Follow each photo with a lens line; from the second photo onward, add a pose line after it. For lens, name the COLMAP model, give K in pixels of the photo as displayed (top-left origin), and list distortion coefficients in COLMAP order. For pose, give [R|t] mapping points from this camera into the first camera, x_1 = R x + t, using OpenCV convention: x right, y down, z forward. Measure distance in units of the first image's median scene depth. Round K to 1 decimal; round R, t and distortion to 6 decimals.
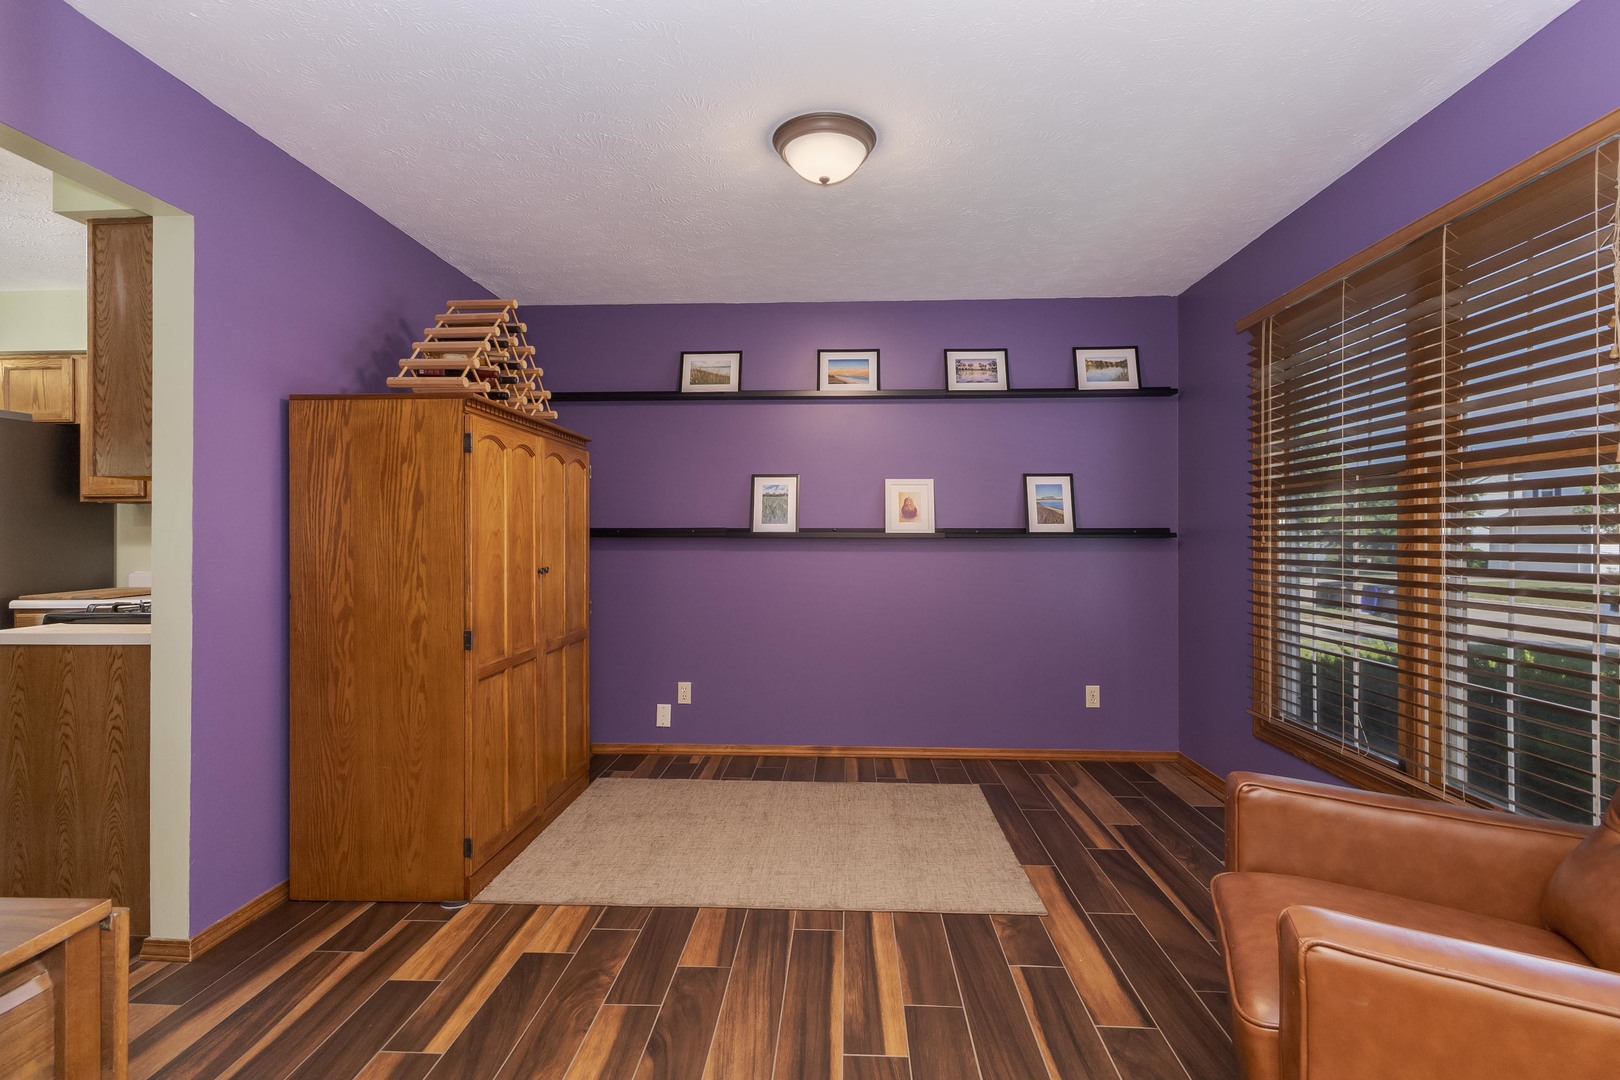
lens RADIAL K [[837.3, 0, 810.0], [0, 837.3, 540.0], [0, 0, 1]] dist [-0.000222, 0.000036]
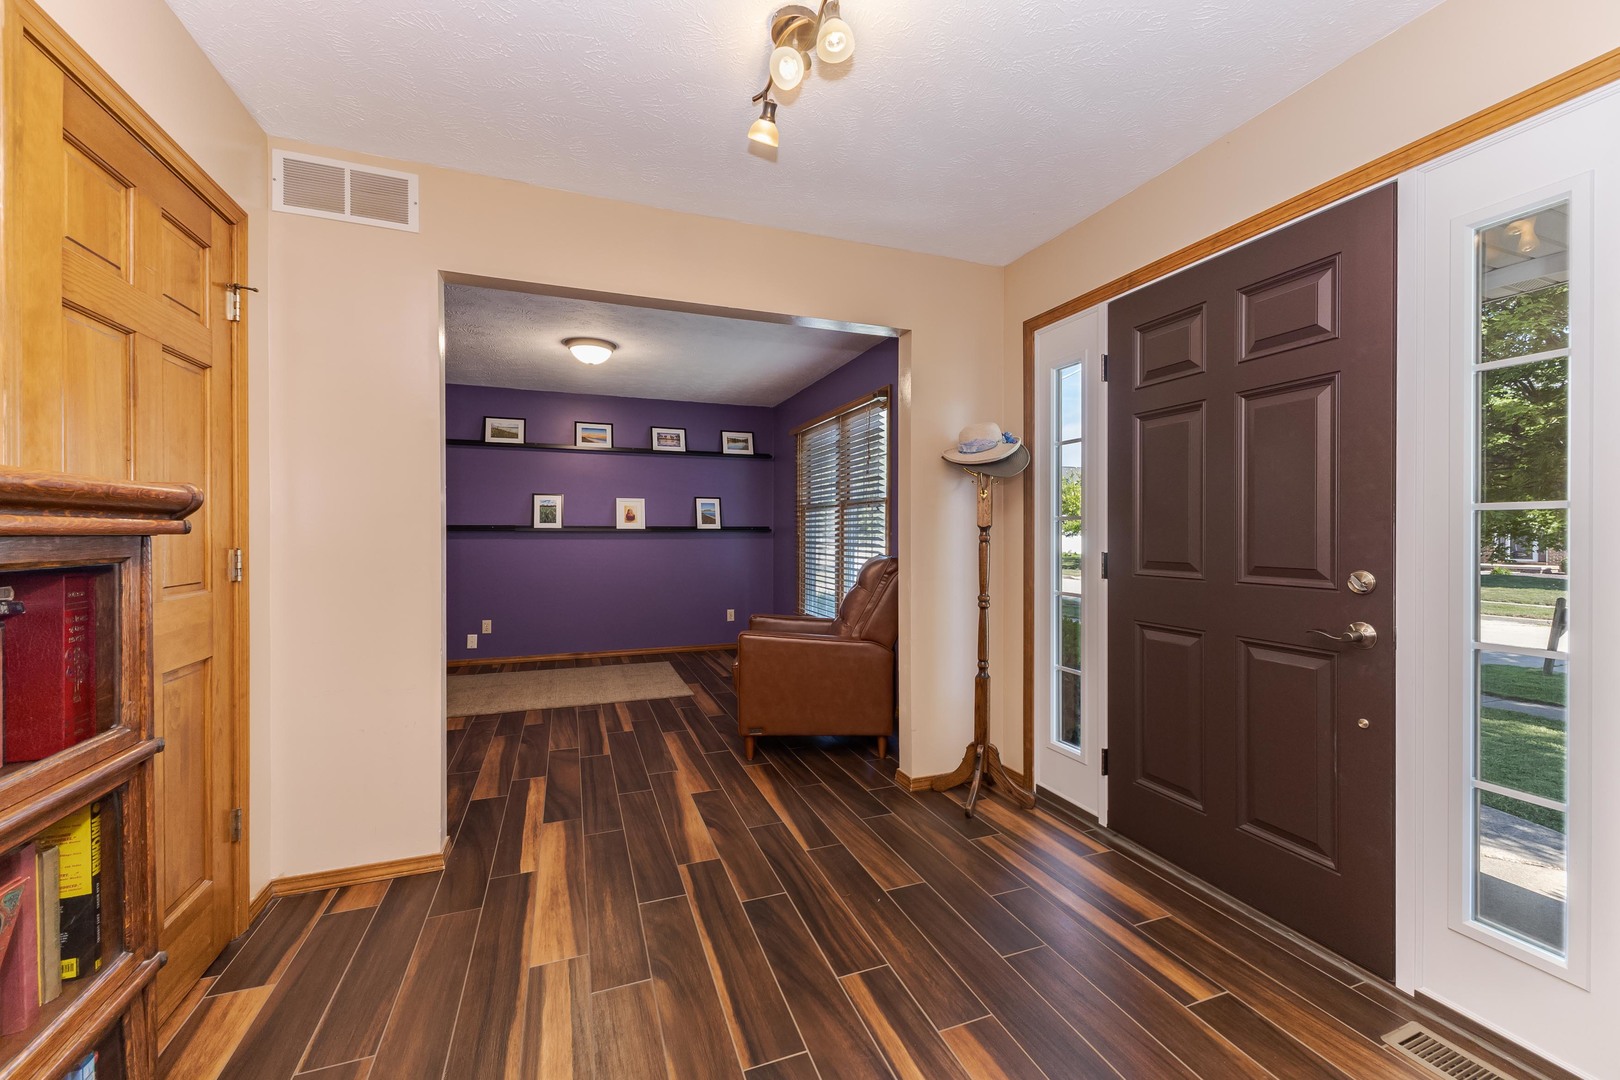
lens RADIAL K [[667.3, 0, 825.1], [0, 667.3, 536.1], [0, 0, 1]] dist [0.009424, 0.000033]
pose [[0.917653, -0.000074, 0.397383, -0.066332], [-0.001048, 0.999996, 0.002606, 0.003000], [-0.397382, -0.002808, 0.917649, -0.470625]]
